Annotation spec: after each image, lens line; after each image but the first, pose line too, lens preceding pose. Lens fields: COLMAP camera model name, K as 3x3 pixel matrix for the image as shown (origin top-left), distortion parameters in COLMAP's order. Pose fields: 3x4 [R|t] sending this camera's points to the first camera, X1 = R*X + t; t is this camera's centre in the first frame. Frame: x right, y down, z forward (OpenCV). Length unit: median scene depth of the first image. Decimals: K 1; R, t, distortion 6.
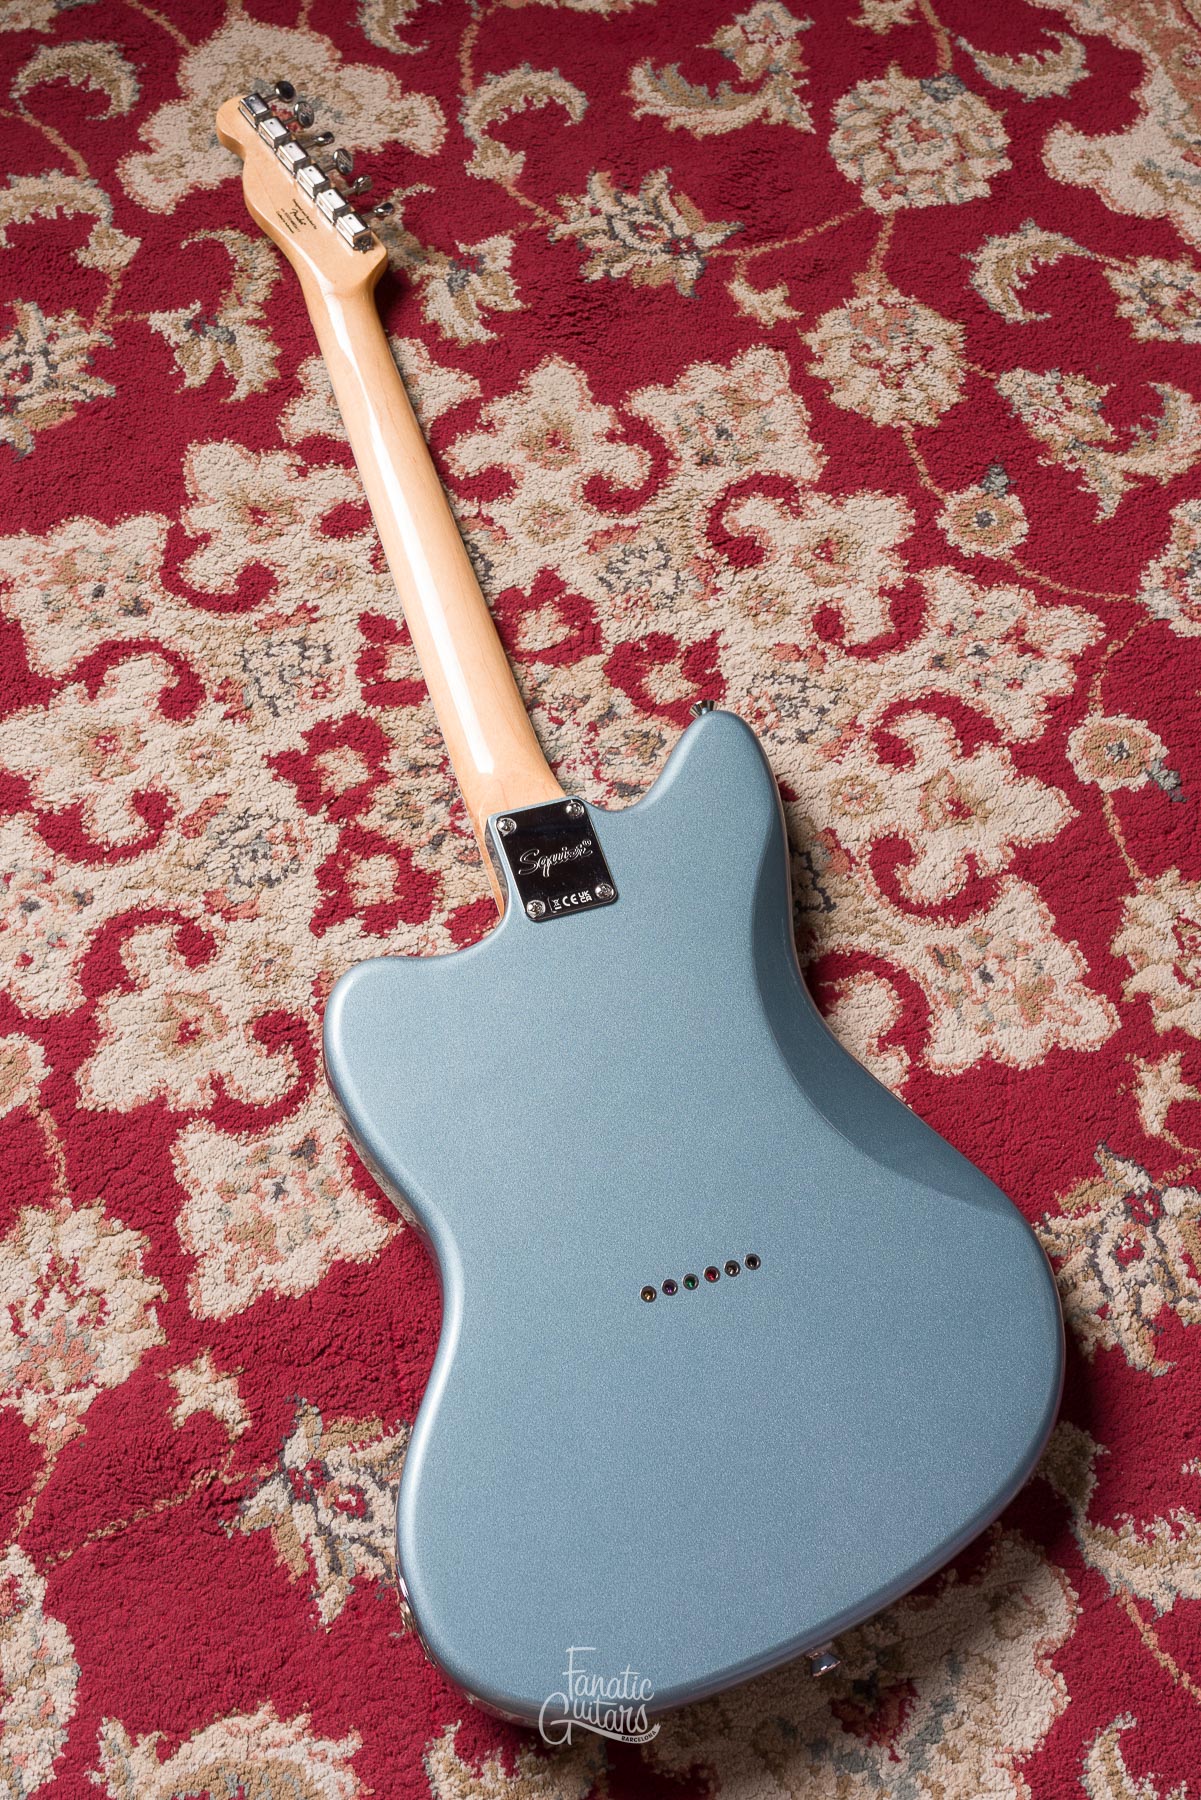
lens RADIAL K [[2019.2, 0, 574.8], [0, 2019.2, 899.1], [0, 0, 1]] dist [-0.003128, 0.007243]
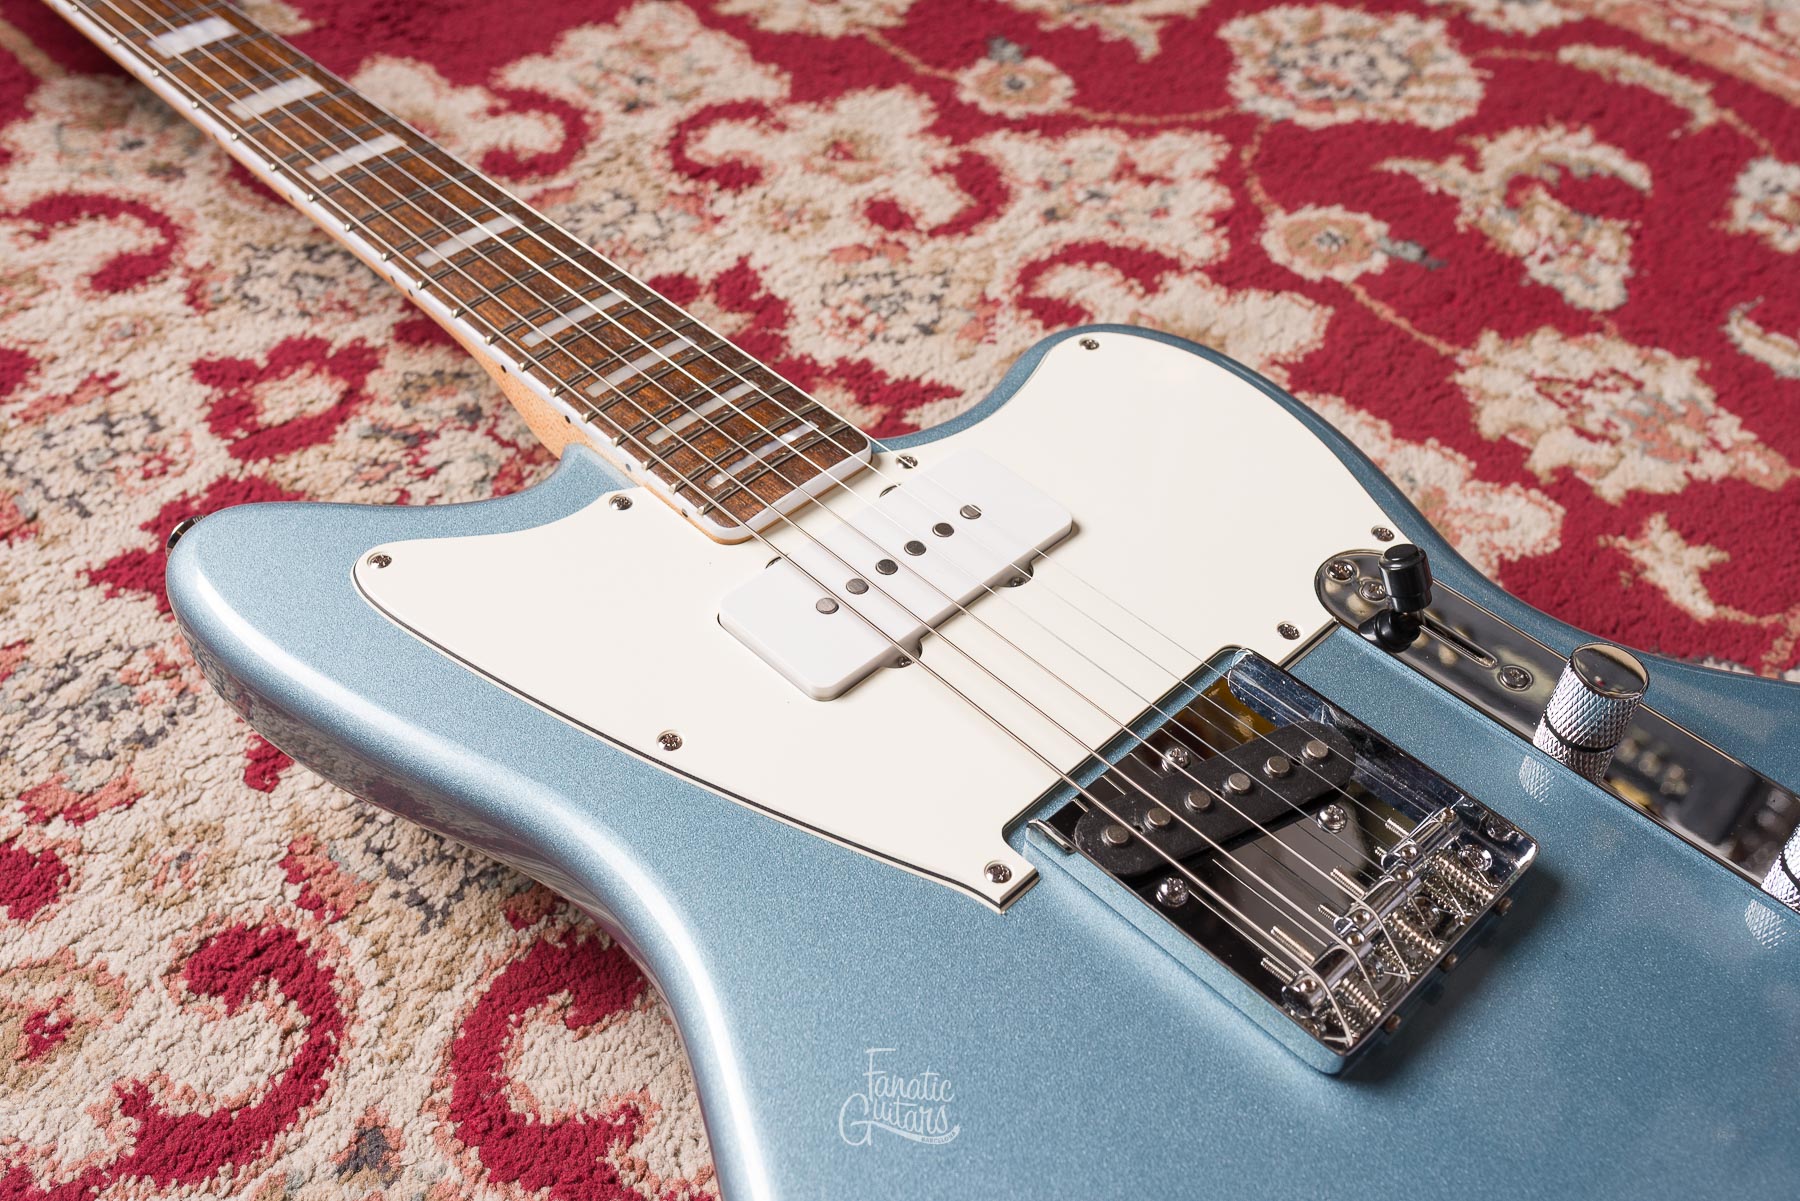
lens RADIAL K [[1766.9, 0, 906.7], [0, 1766.9, 604.8], [0, 0, 1]] dist [0.002859, -0.003769]
pose [[0.905112, -0.289389, 0.311492, -0.099590], [0.374340, 0.889776, -0.261092, 0.148542], [-0.201601, 0.352921, 0.913676, 0.498134]]
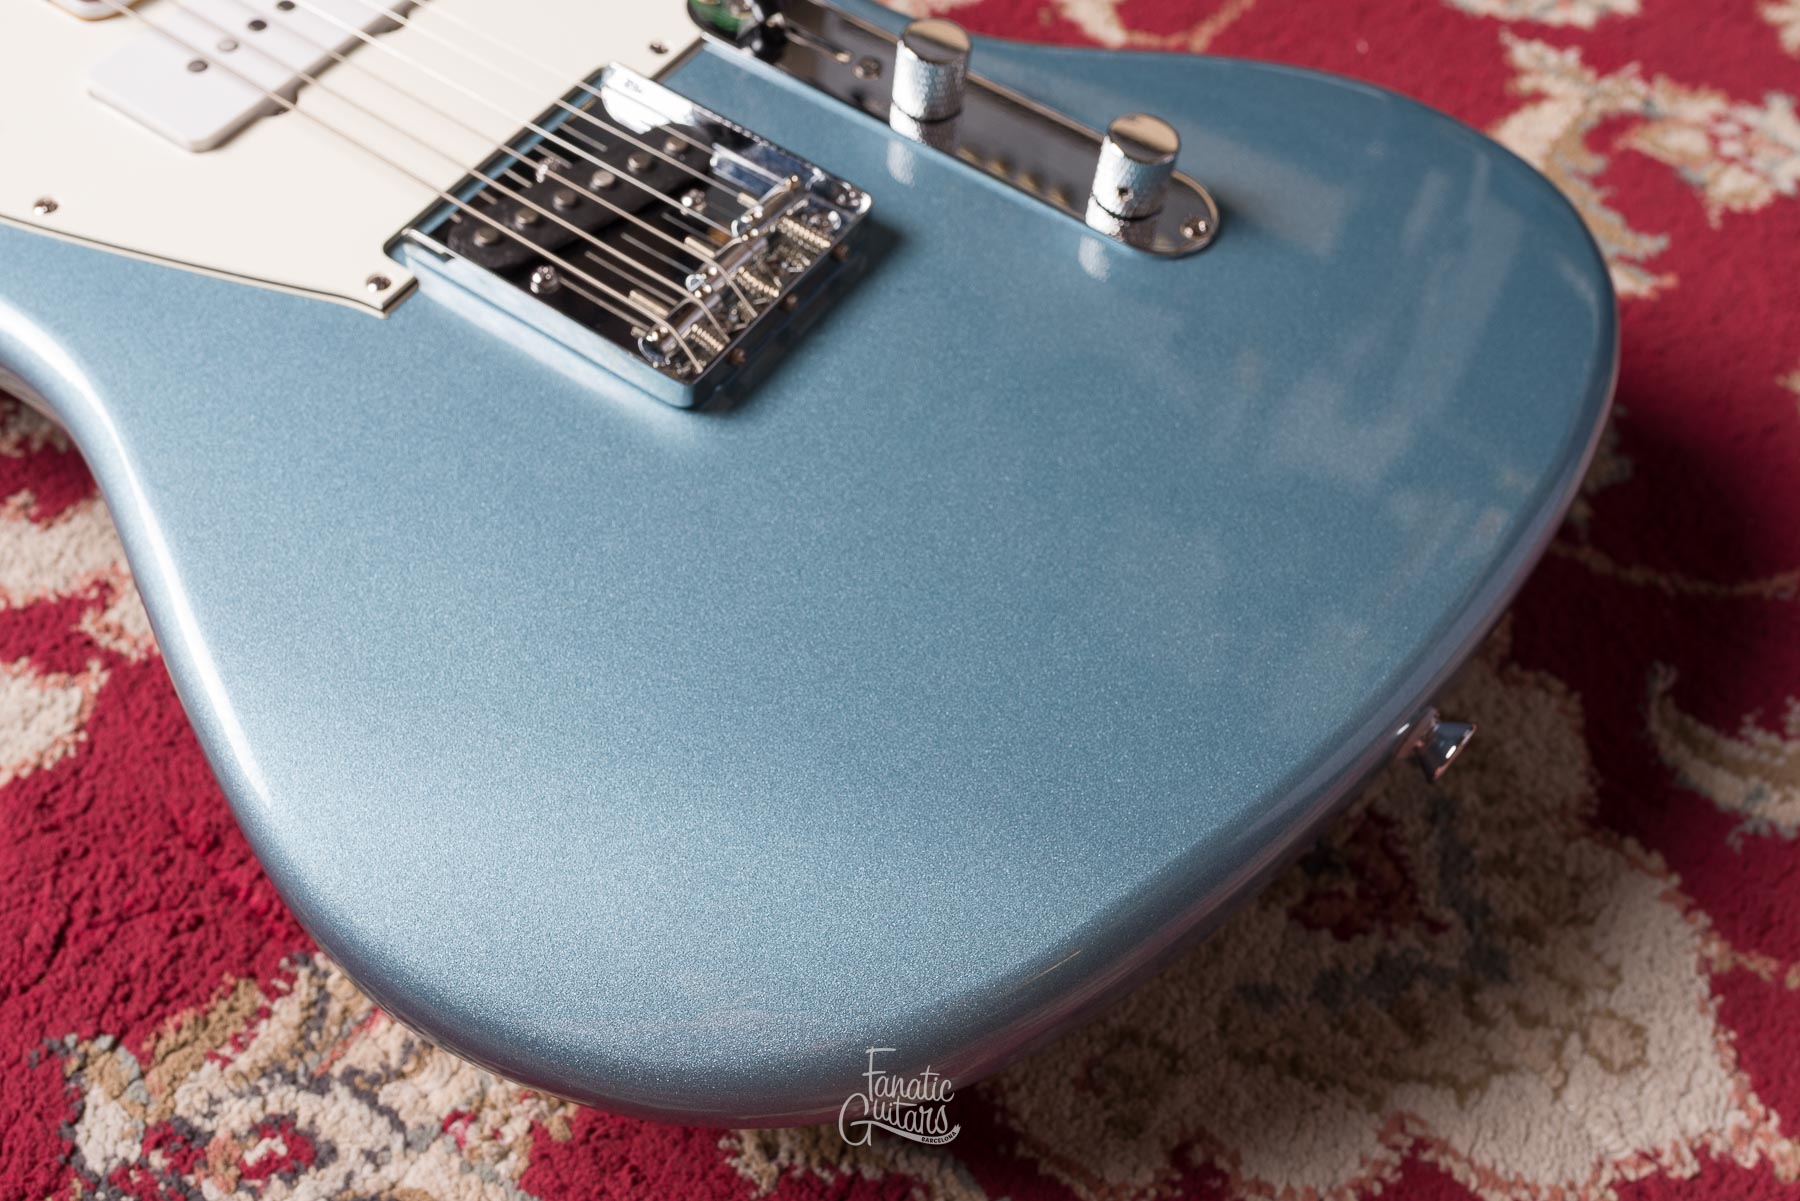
lens RADIAL K [[1790.7, 0, 905.4], [0, 1790.7, 600.9], [0, 0, 1]] dist [0.003014, -0.004717]
pose [[0.796600, -0.469896, 0.380298, -0.077659], [0.516361, 0.856038, -0.023887, 0.230377], [-0.314325, 0.215400, 0.924556, 0.464615]]
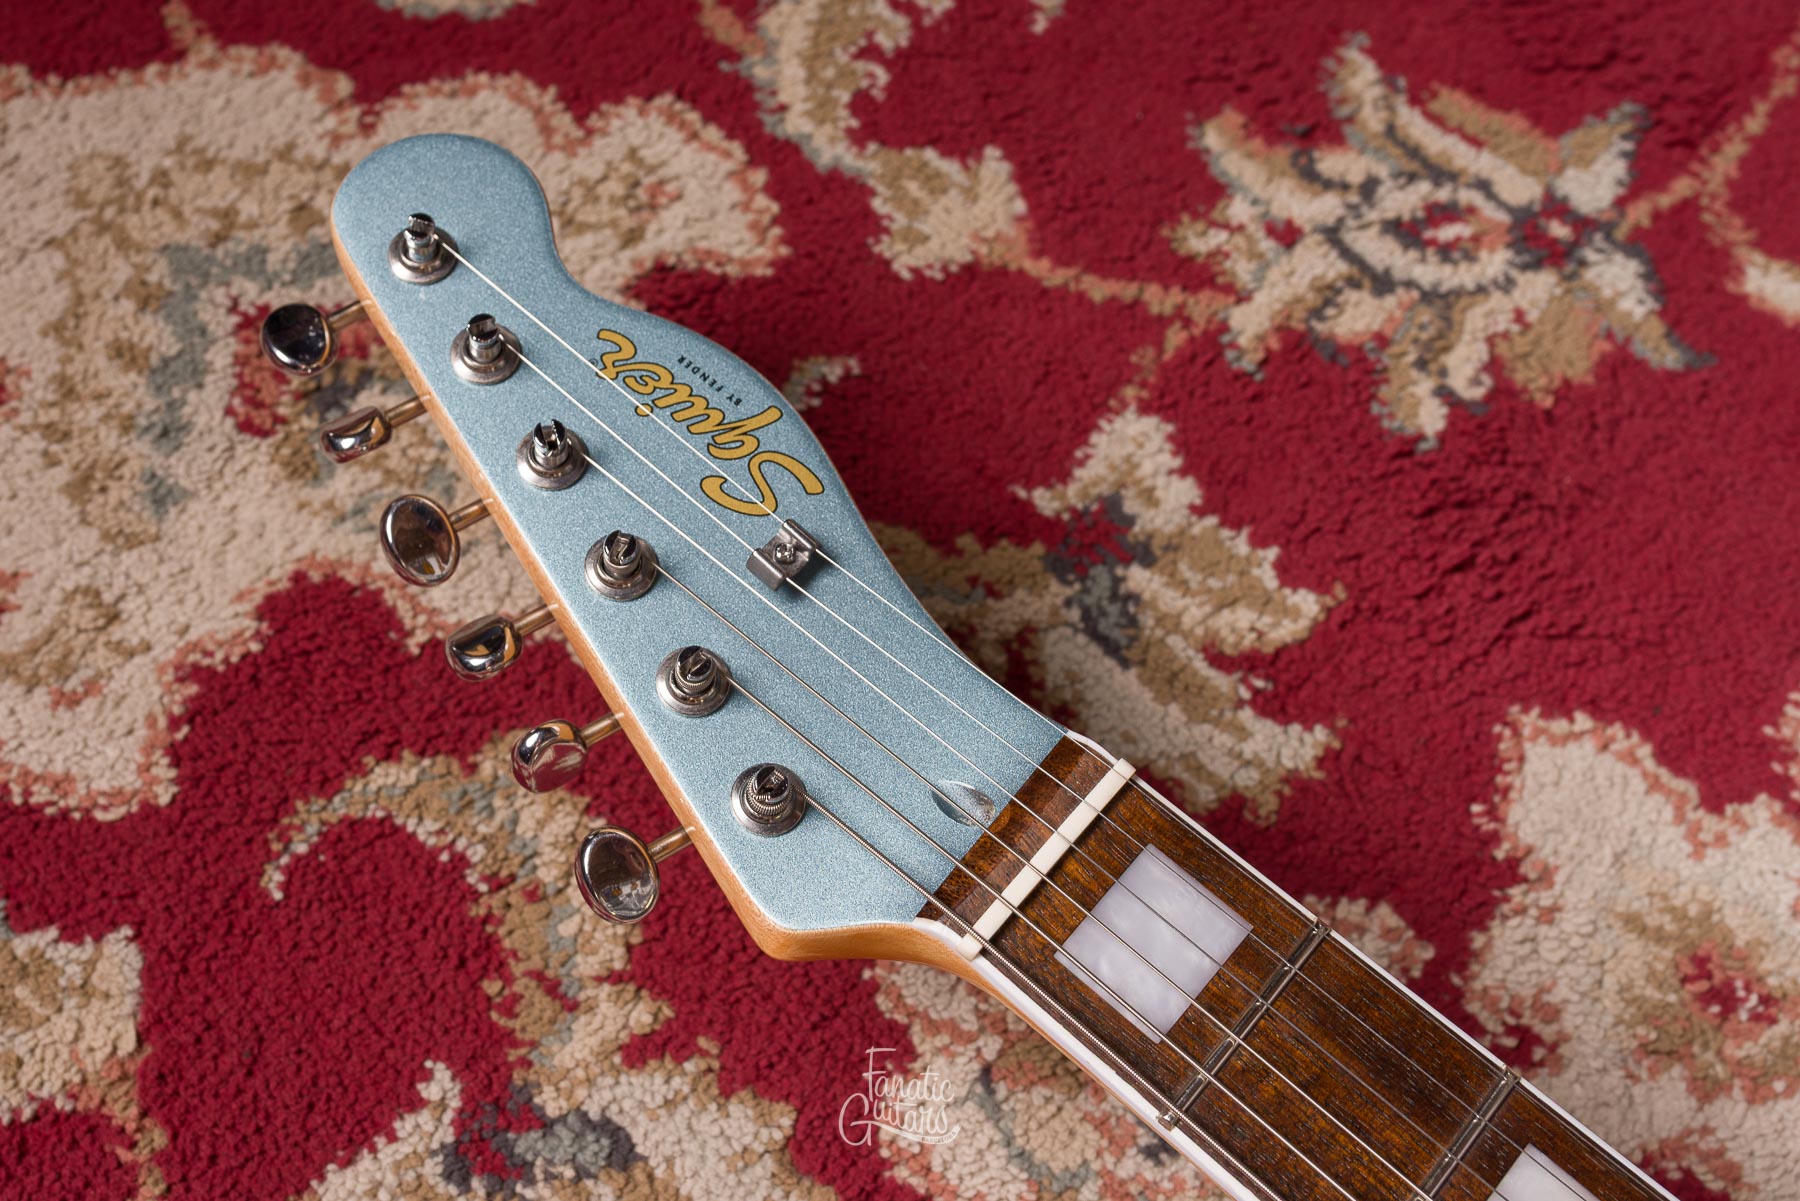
lens RADIAL K [[2019.2, 0, 693.9], [0, 2019.2, 625.3], [0, 0, 1]] dist [-0.003128, 0.007243]
pose [[0.881238, -0.431903, 0.192037, -0.199775], [0.424925, 0.901832, 0.078340, -0.396020], [-0.207021, 0.012565, 0.978256, 0.768145]]
